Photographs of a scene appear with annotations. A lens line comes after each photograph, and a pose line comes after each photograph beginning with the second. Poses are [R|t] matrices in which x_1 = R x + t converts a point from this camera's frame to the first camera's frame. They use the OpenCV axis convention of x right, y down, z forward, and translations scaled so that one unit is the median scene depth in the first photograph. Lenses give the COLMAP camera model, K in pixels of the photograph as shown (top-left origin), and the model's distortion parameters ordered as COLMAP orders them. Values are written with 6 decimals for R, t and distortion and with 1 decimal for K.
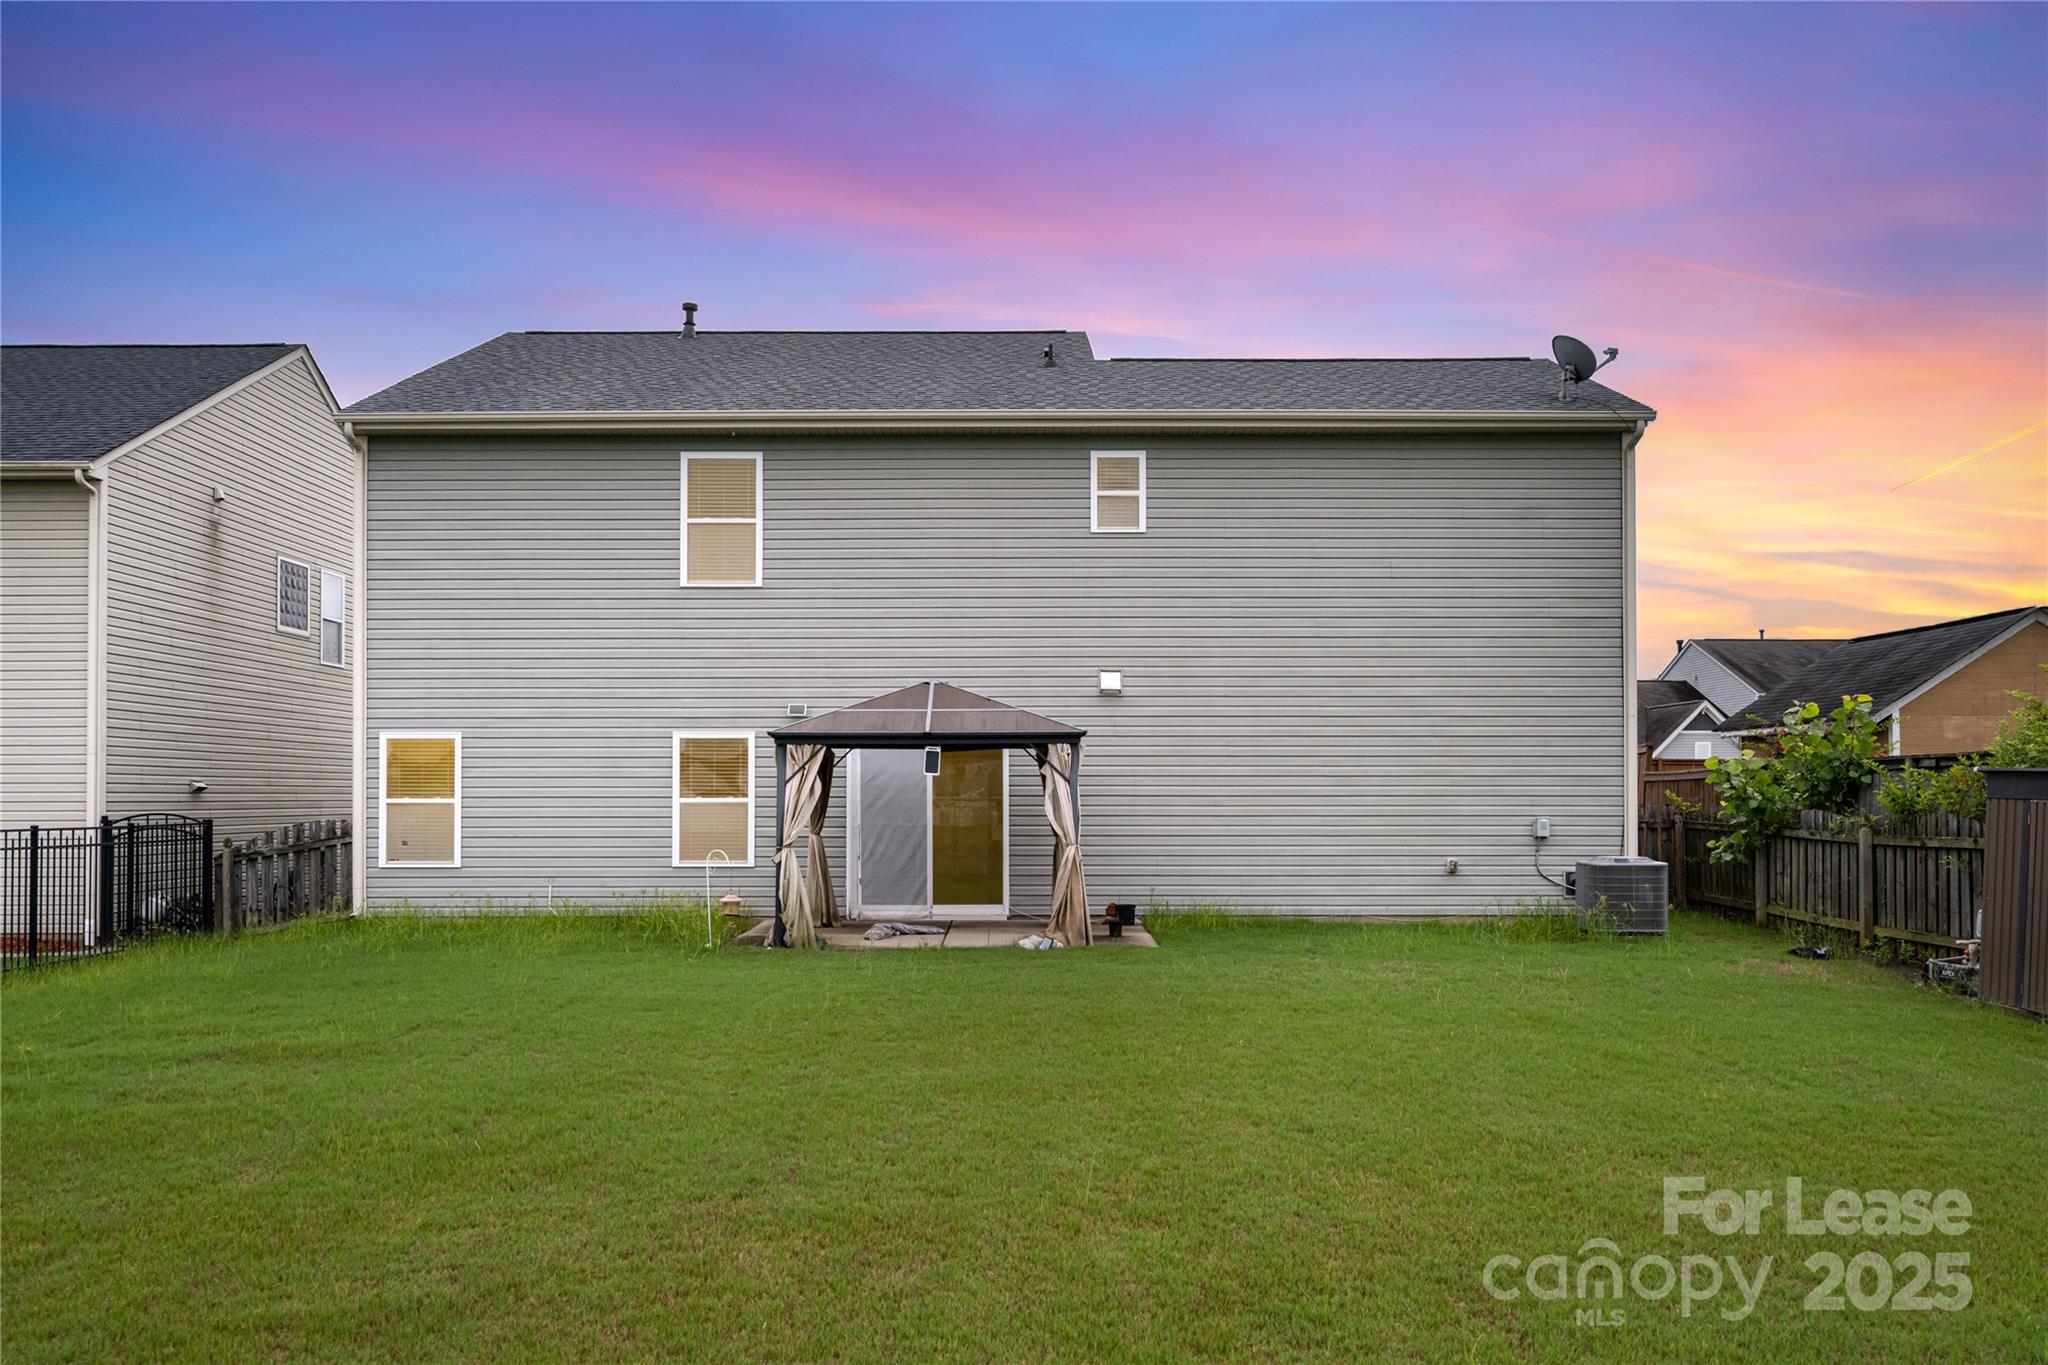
lens RADIAL K [[1660.7, 0, 1018.0], [0, 1660.7, 770.0], [0, 0, 1]] dist [0.001576, 0.000792]
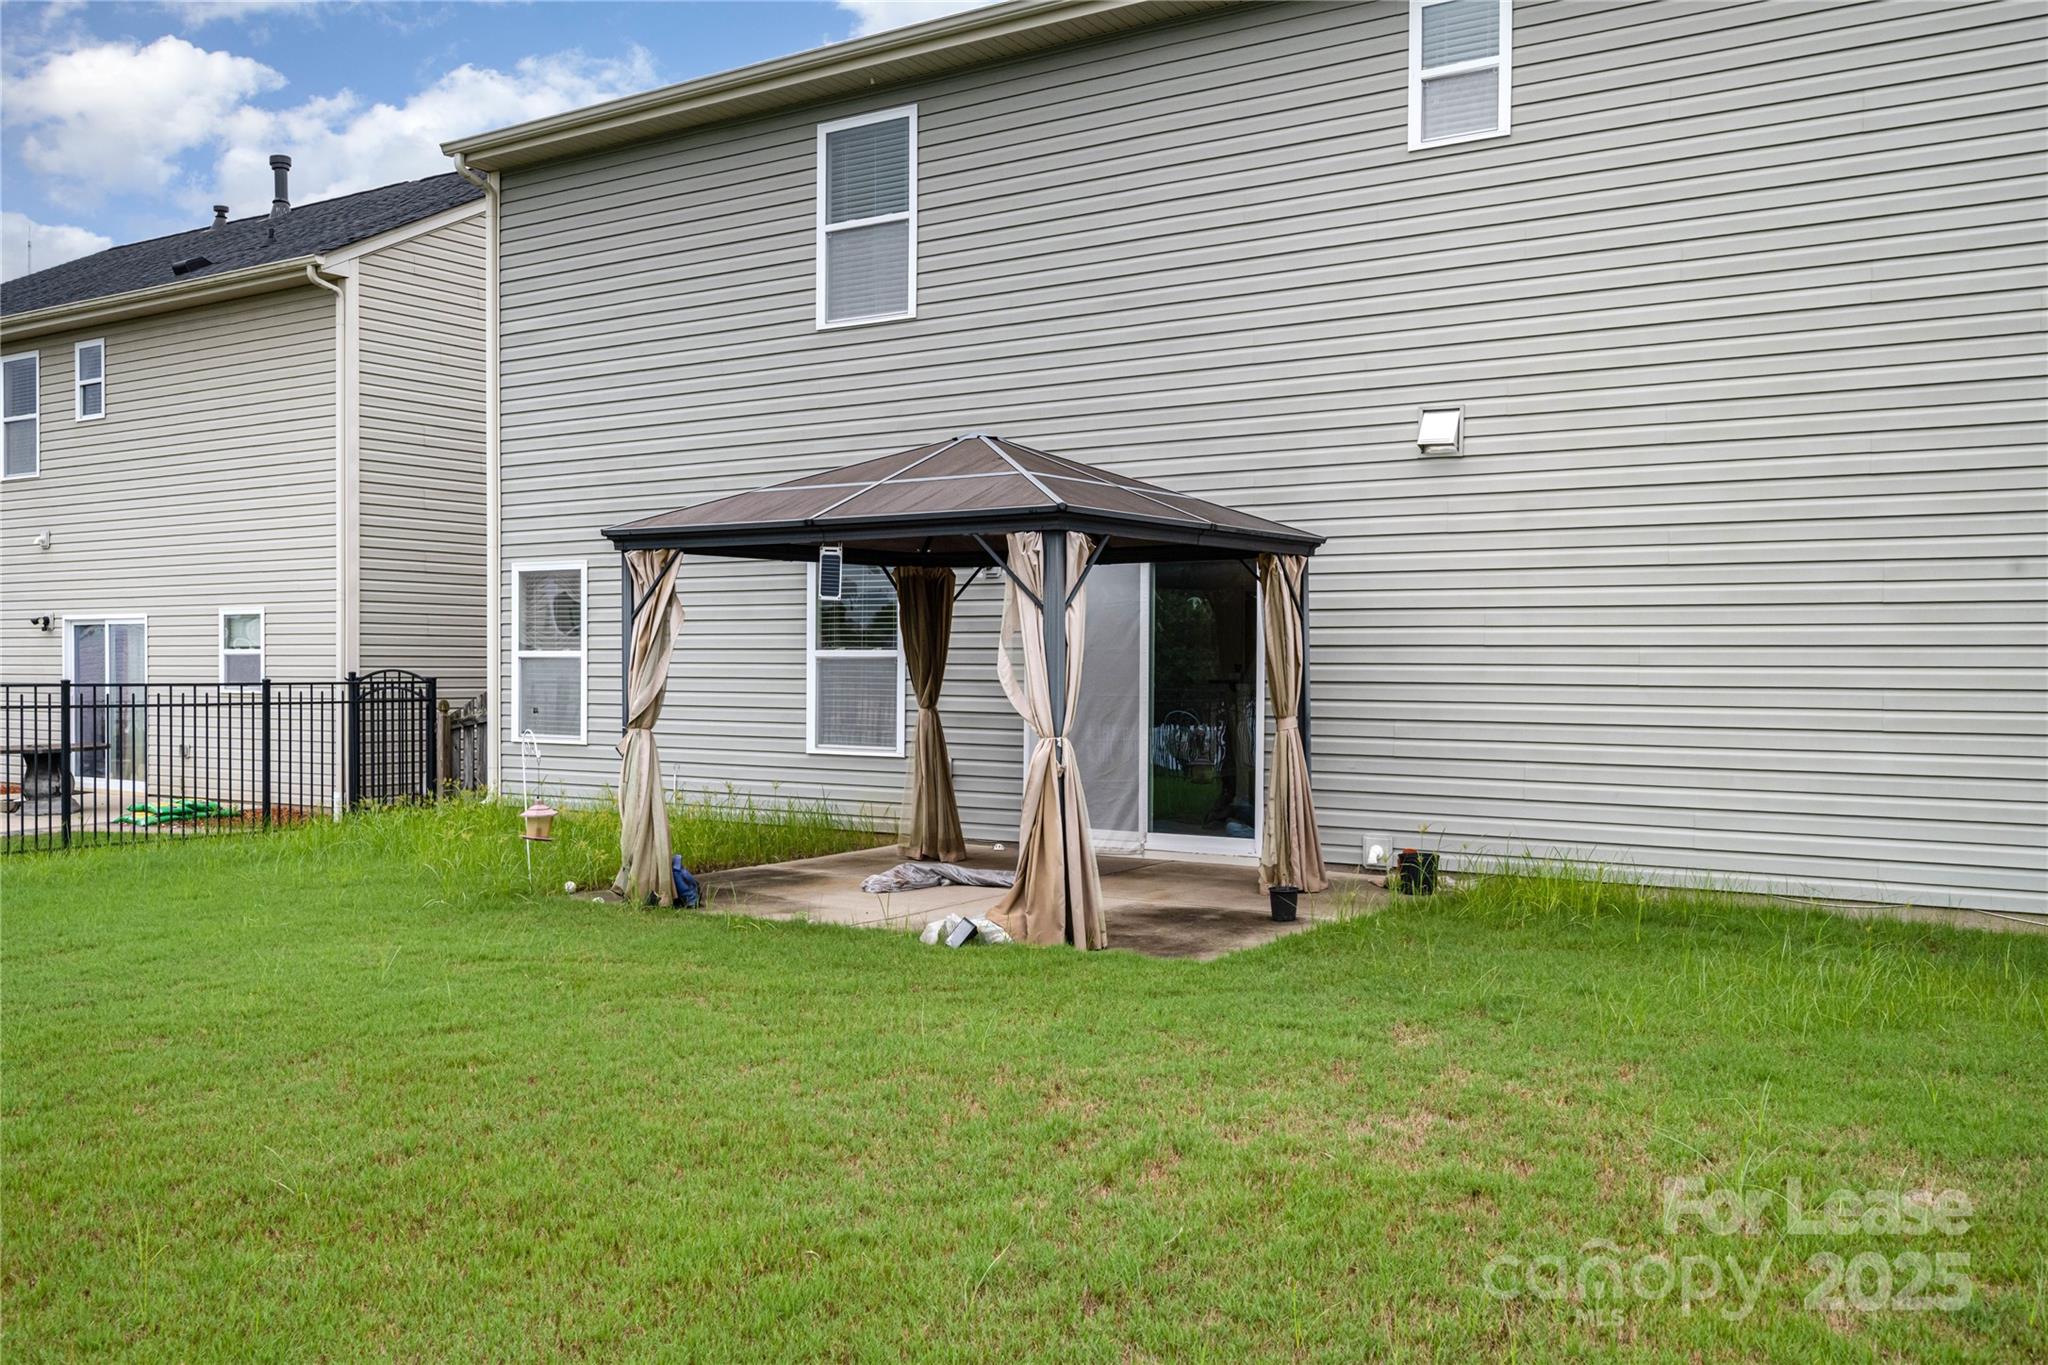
lens RADIAL K [[1776.0, 0, 1017.8], [0, 1776.0, 700.6], [0, 0, 1]] dist [-0.005533, -0.006233]
pose [[0.834697, 0.015899, -0.550480, 0.255548], [0.003585, 0.999405, 0.034301, 0.013158], [0.550698, -0.030605, 0.834143, 0.450606]]
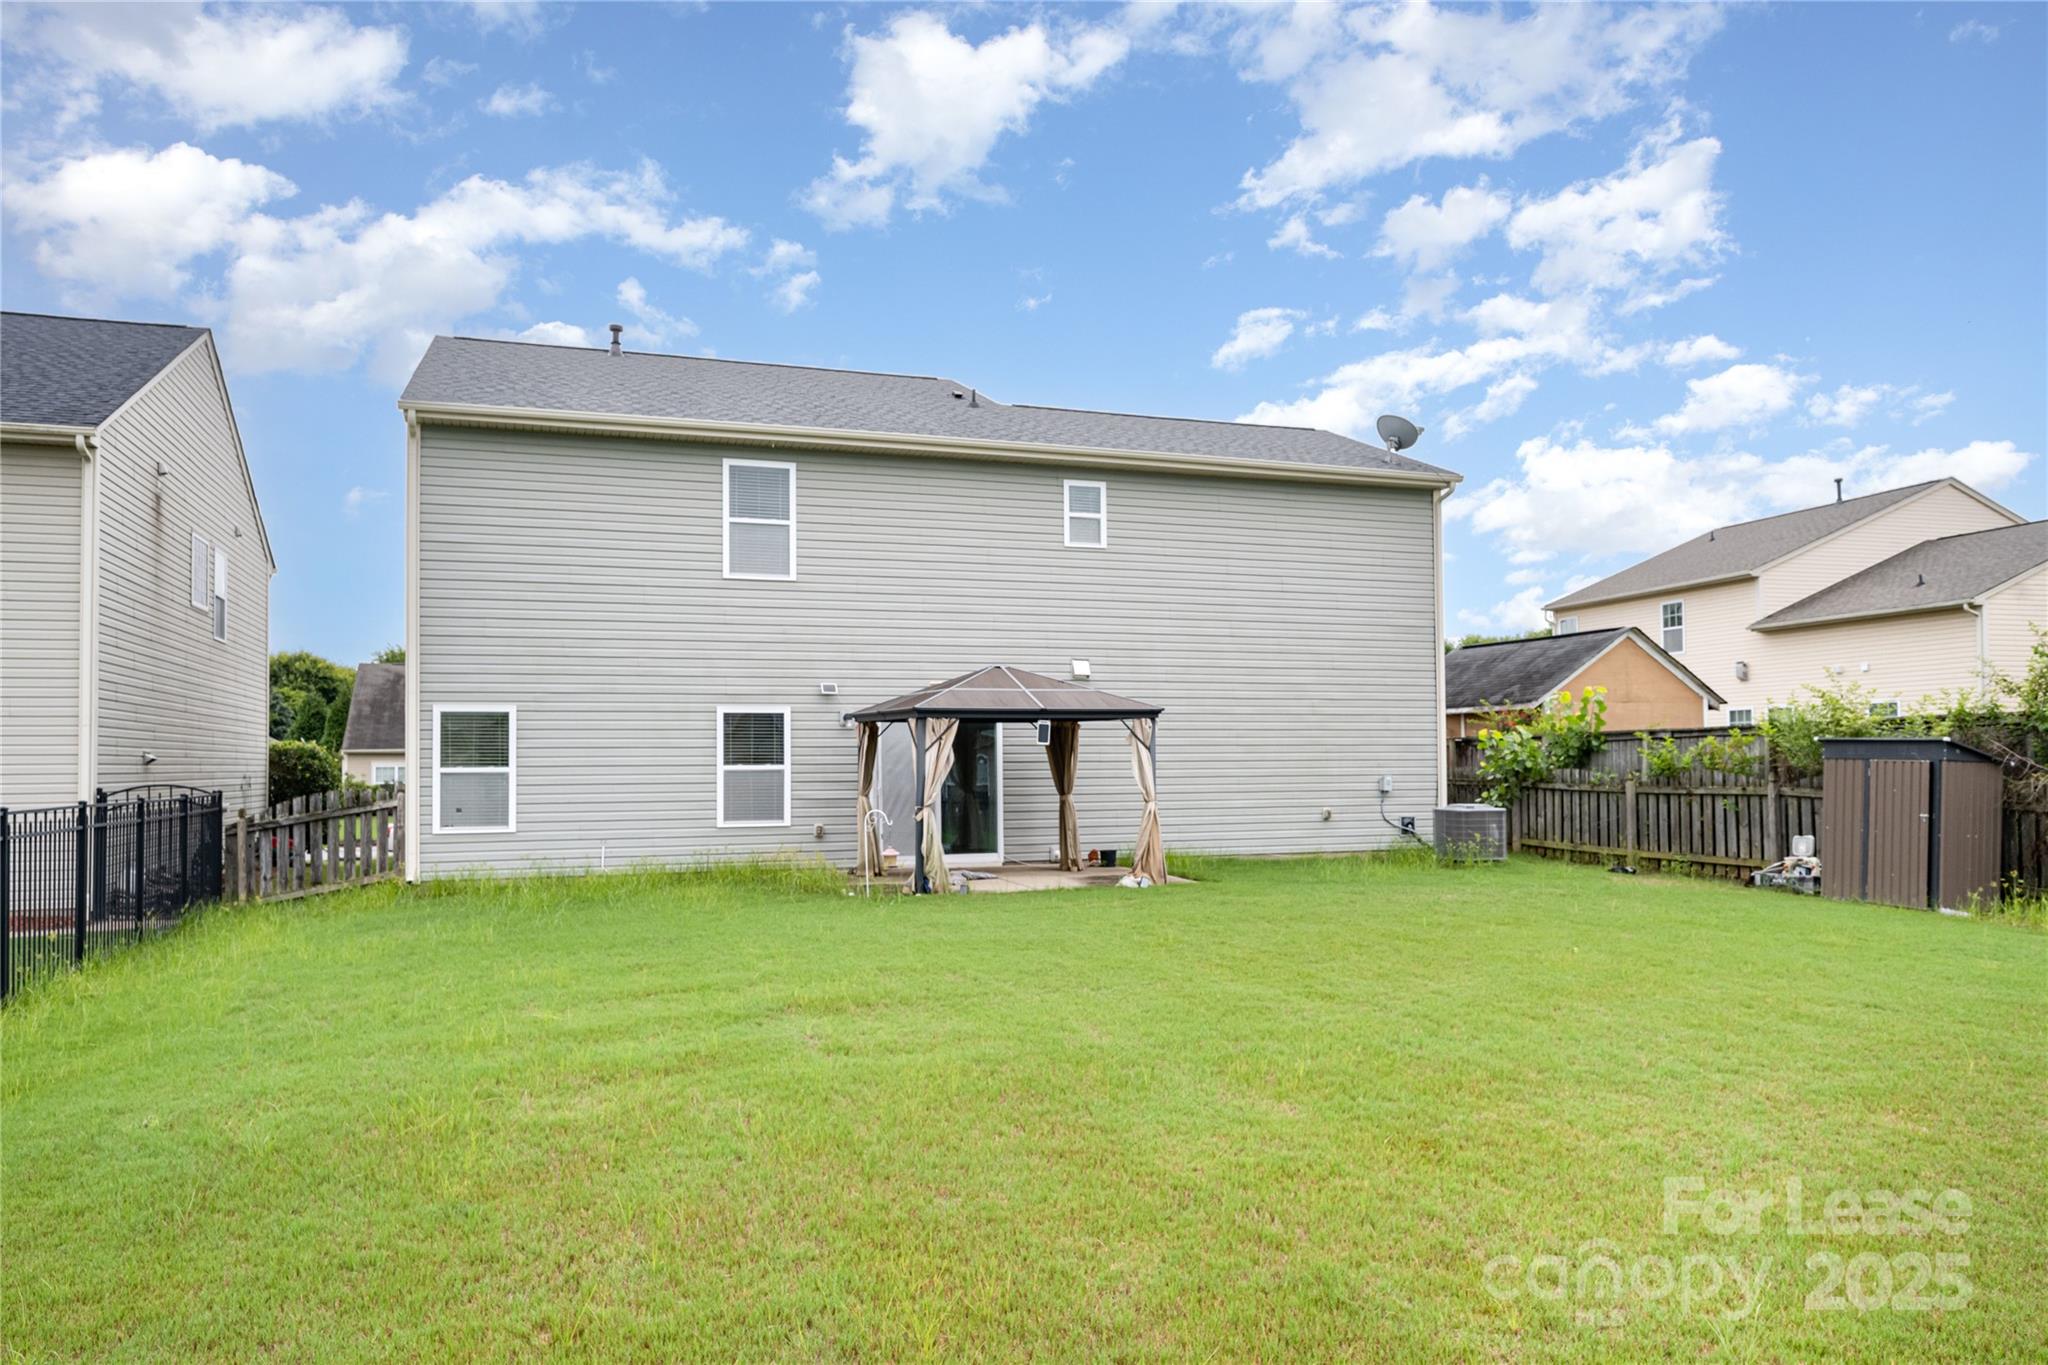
lens RADIAL K [[1350.2, 0, 1003.0], [0, 1350.2, 721.9], [0, 0, 1]] dist [0.001555, -0.001149]
pose [[0.947855, 0.003816, 0.318679, -0.315378], [0.001126, 0.999882, -0.015321, 0.001444], [-0.318699, 0.014881, 0.947739, 0.074655]]
